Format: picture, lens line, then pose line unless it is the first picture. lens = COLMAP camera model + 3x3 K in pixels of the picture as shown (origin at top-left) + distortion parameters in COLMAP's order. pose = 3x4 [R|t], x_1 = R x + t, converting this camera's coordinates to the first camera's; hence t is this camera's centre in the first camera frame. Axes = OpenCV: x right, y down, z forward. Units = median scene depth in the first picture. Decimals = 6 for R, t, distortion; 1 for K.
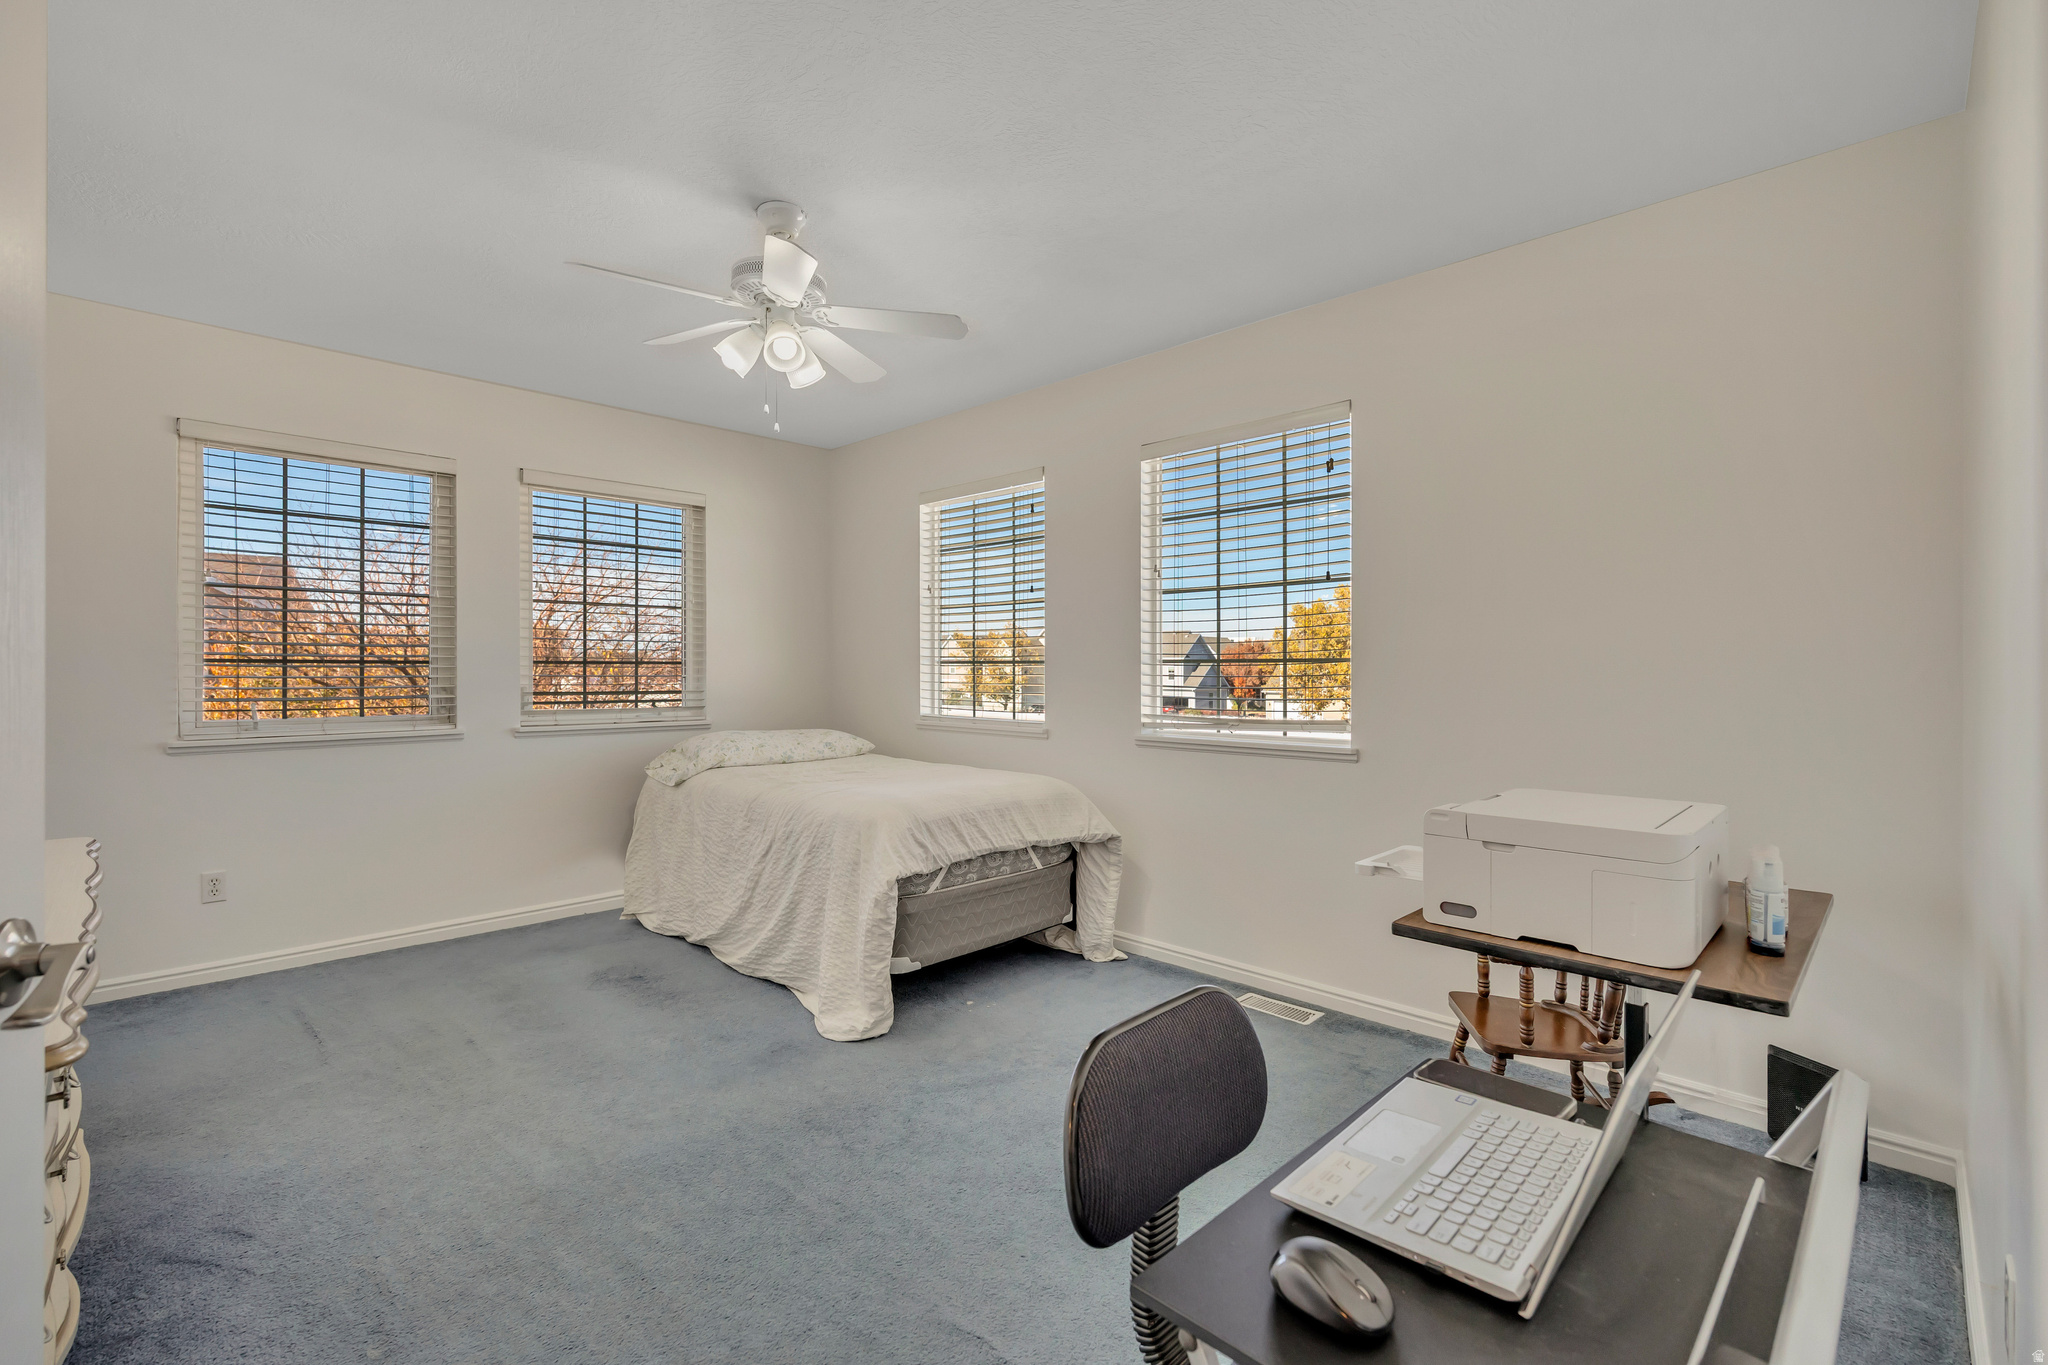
lens RADIAL K [[901.2, 0, 1018.4], [0, 901.2, 666.2], [0, 0, 1]] dist [-0.001749, -0.000077]
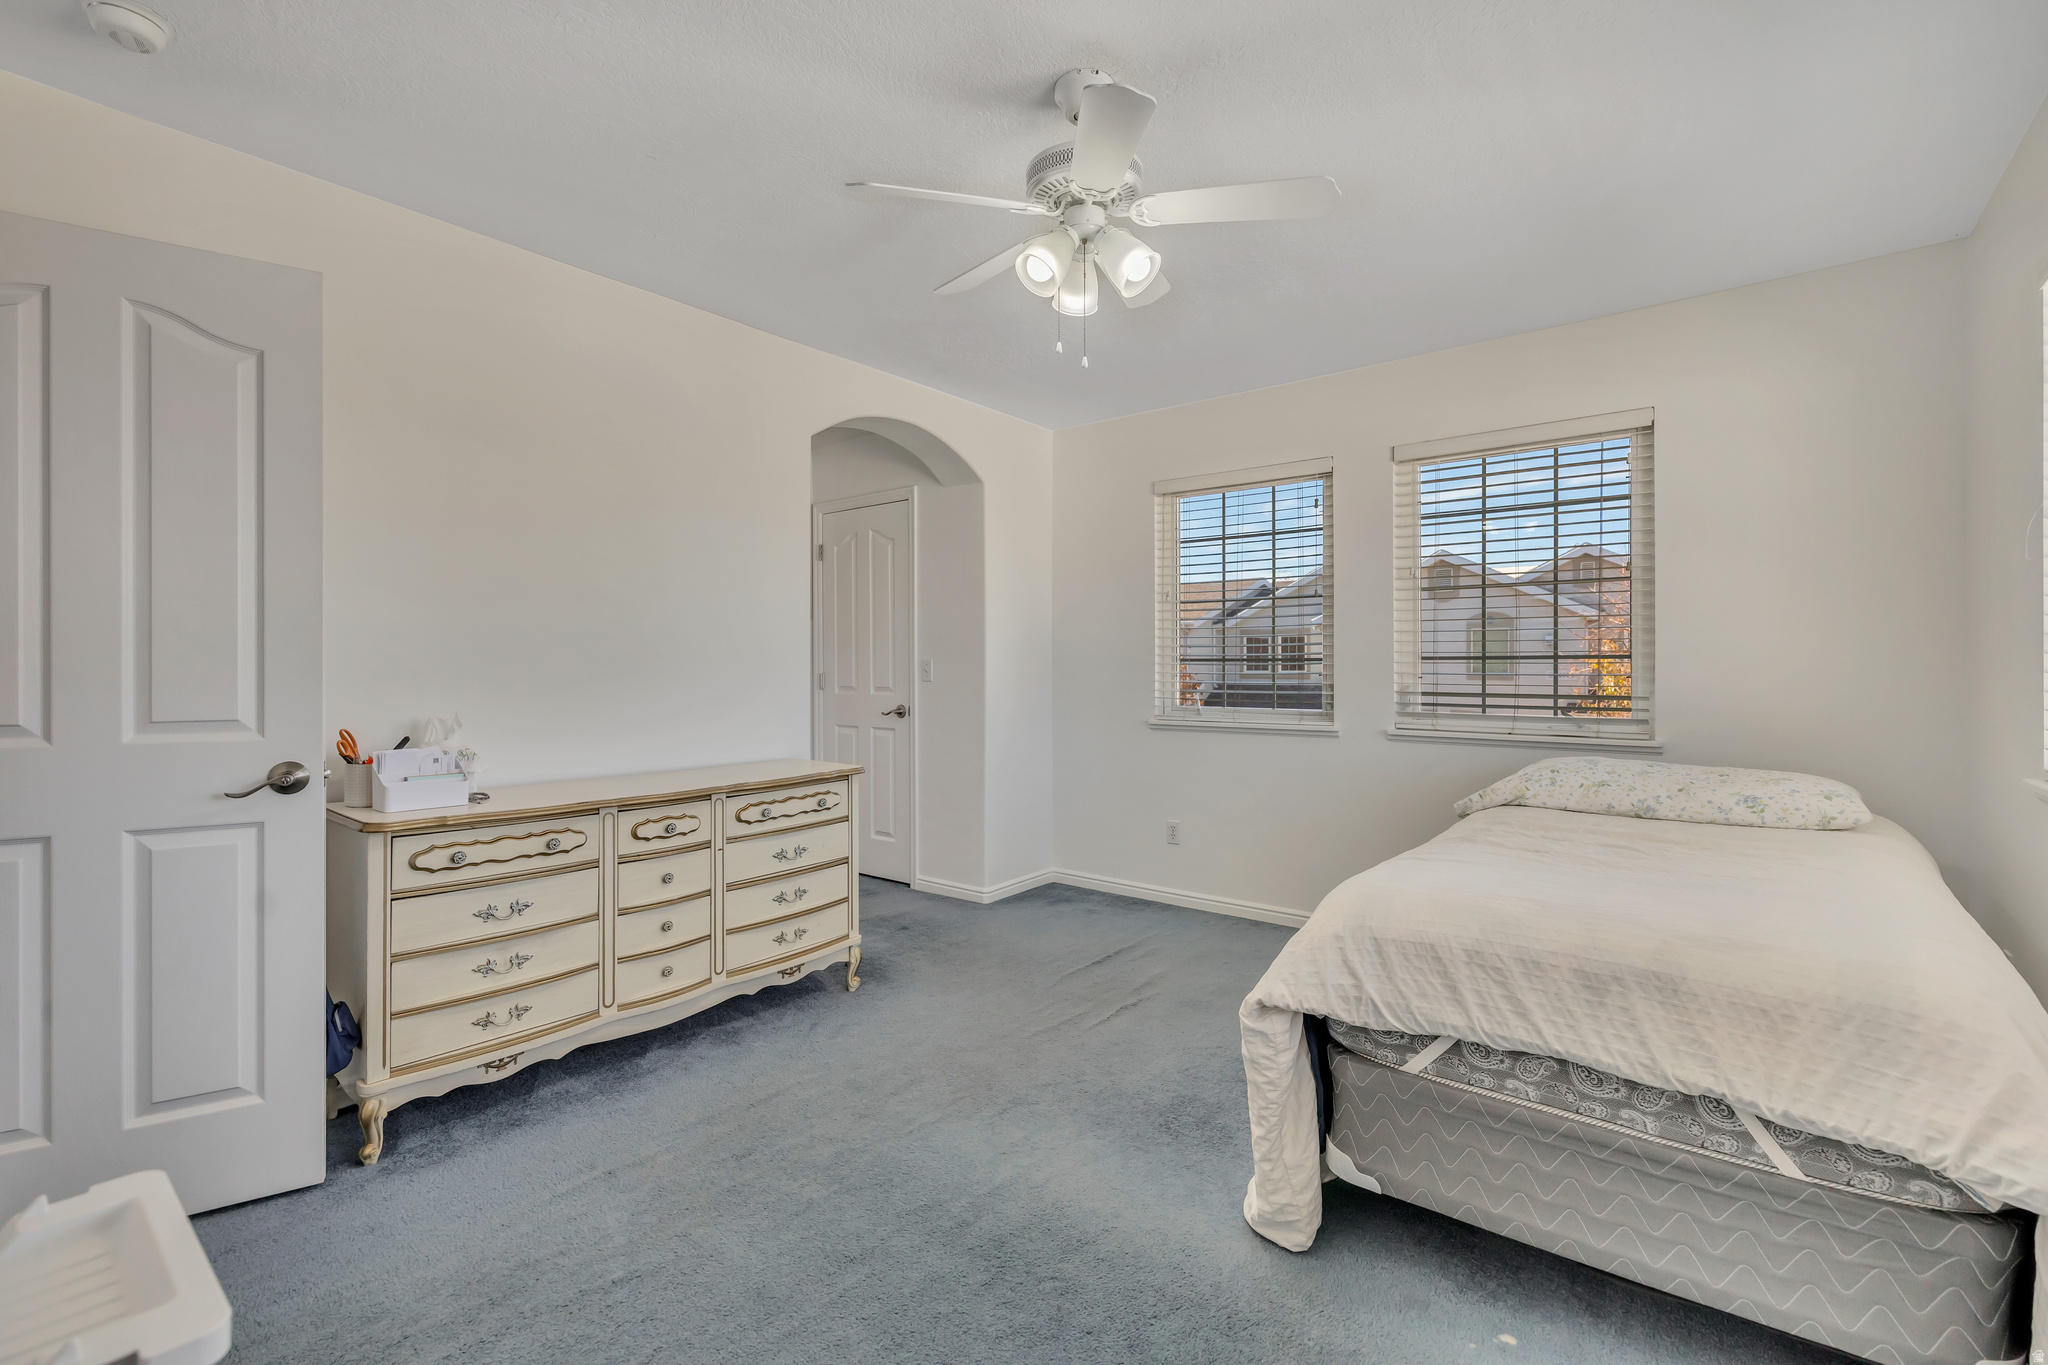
lens RADIAL K [[901.2, 0, 1018.4], [0, 901.2, 666.2], [0, 0, 1]] dist [-0.001749, -0.000077]
pose [[0.086353, -0.001921, -0.996263, 0.394283], [0.005827, 0.999982, -0.001423, 0.003185], [0.996248, -0.005682, 0.086363, 0.656845]]
